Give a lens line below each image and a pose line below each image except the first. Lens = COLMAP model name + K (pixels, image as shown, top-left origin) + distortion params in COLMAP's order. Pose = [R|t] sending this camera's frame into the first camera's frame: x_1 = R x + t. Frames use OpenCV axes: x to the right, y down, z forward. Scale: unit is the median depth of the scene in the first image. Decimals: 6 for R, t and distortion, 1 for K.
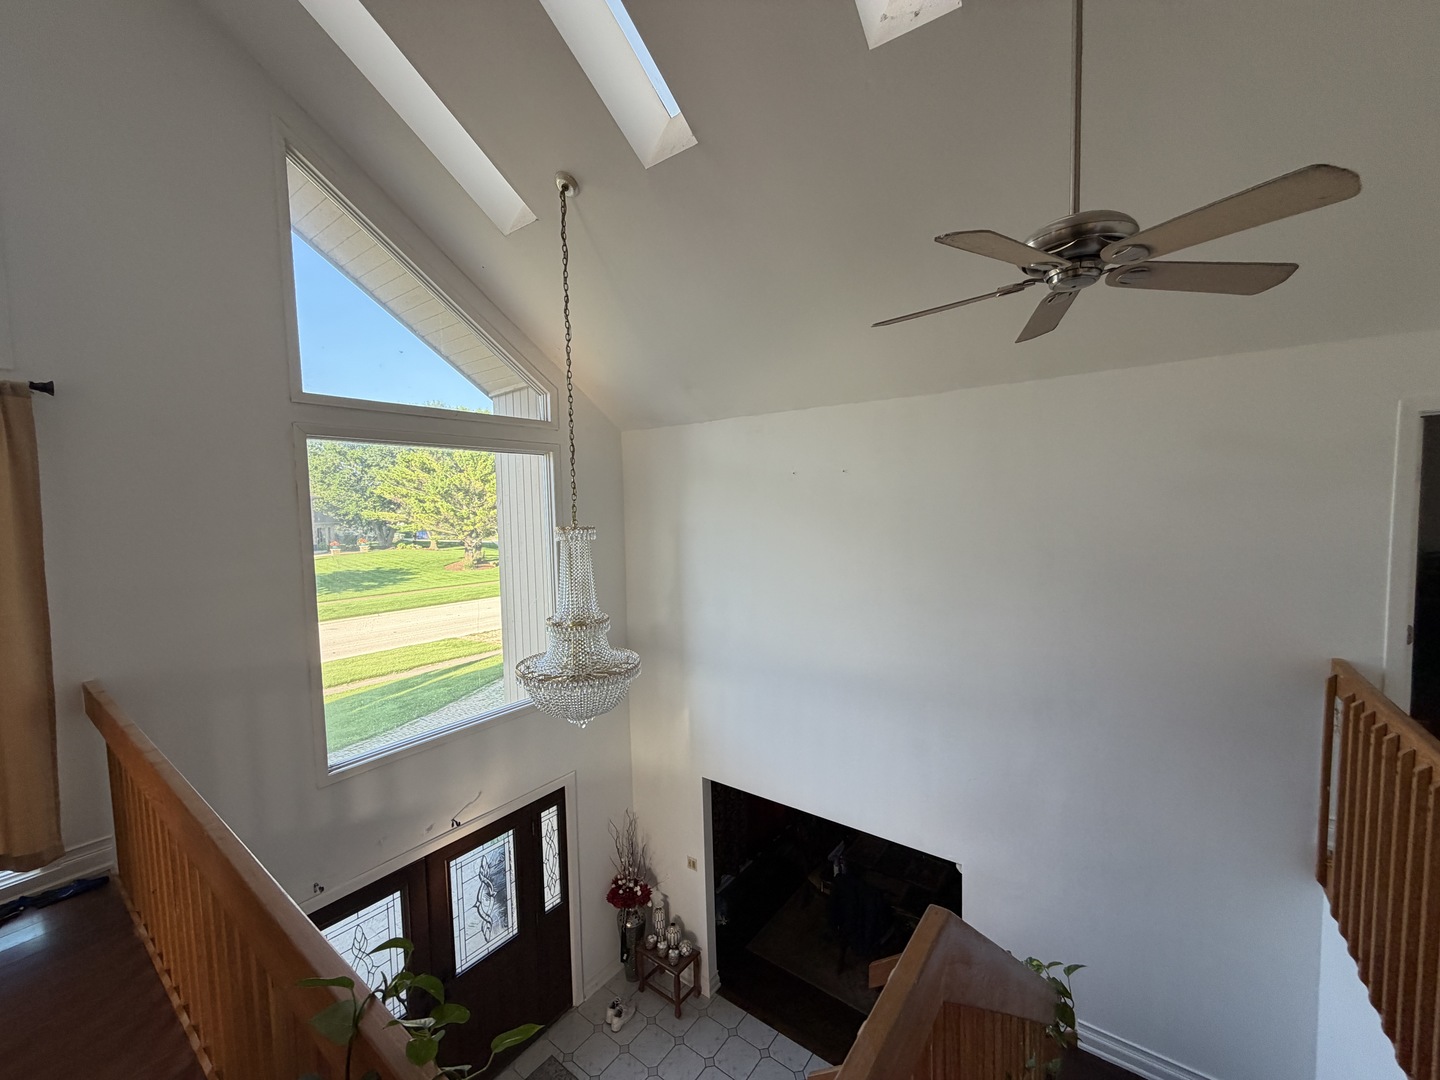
lens RADIAL K [[574.2, 0, 715.4], [0, 574.2, 543.8], [0, 0, 1]] dist [-0.000084, 0.000246]
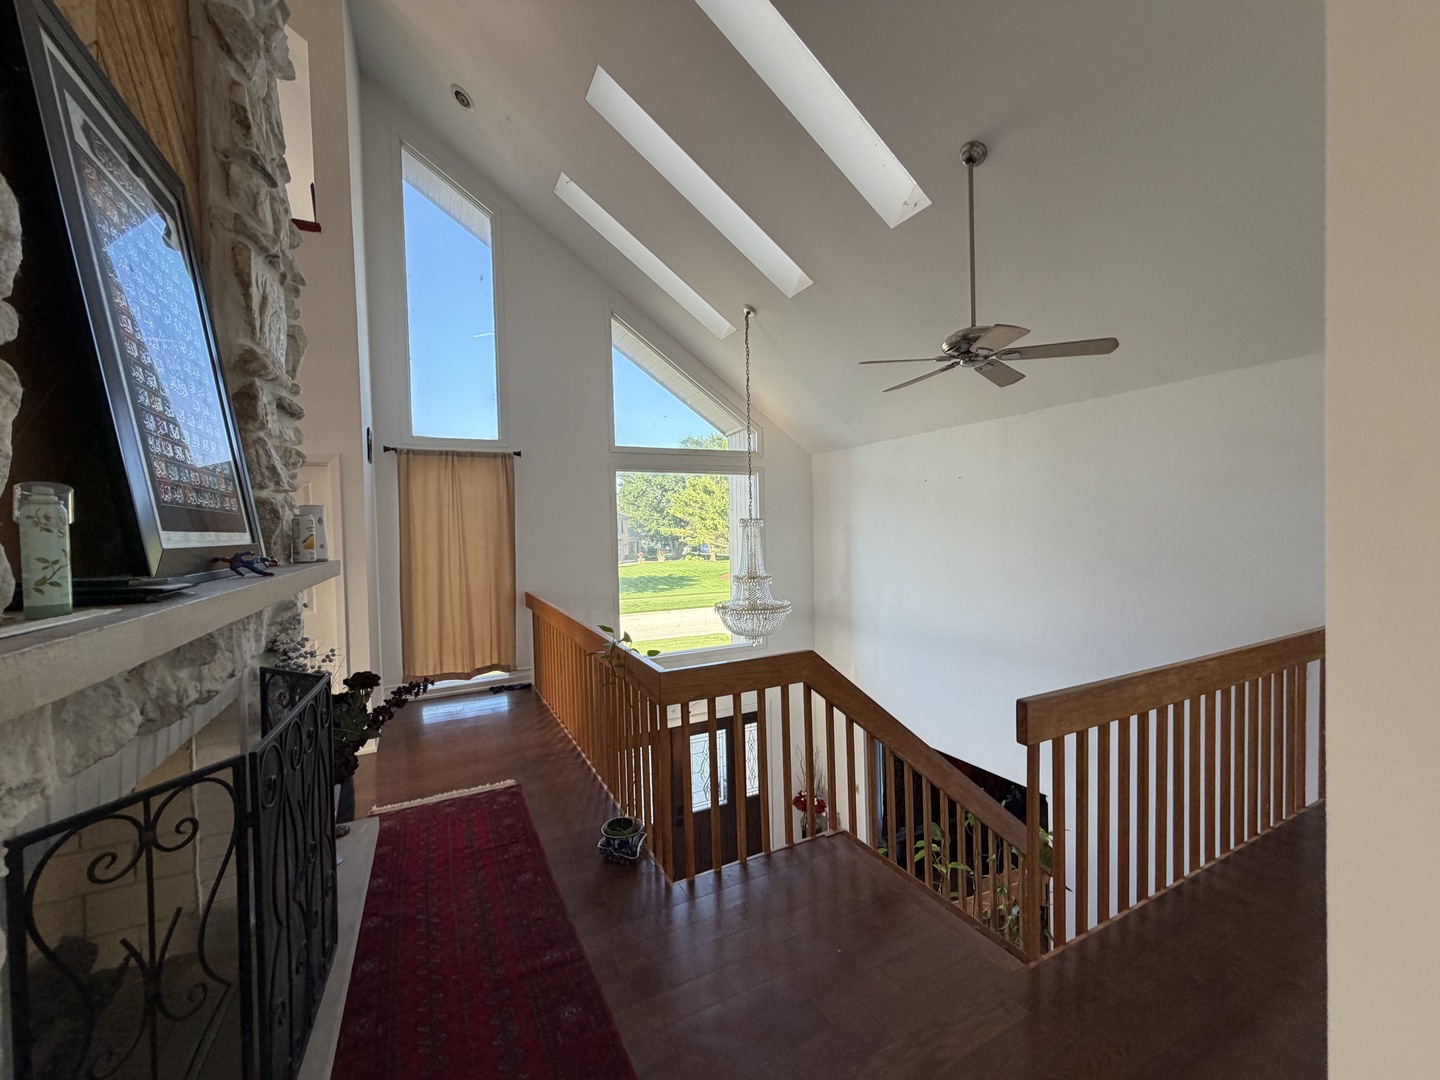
lens RADIAL K [[574.2, 0, 715.4], [0, 574.2, 543.8], [0, 0, 1]] dist [-0.000084, 0.000246]
pose [[0.896341, 0.009759, -0.443258, 0.238950], [-0.023853, 0.999371, -0.026232, 0.053526], [0.442723, 0.034086, 0.896010, -0.303664]]
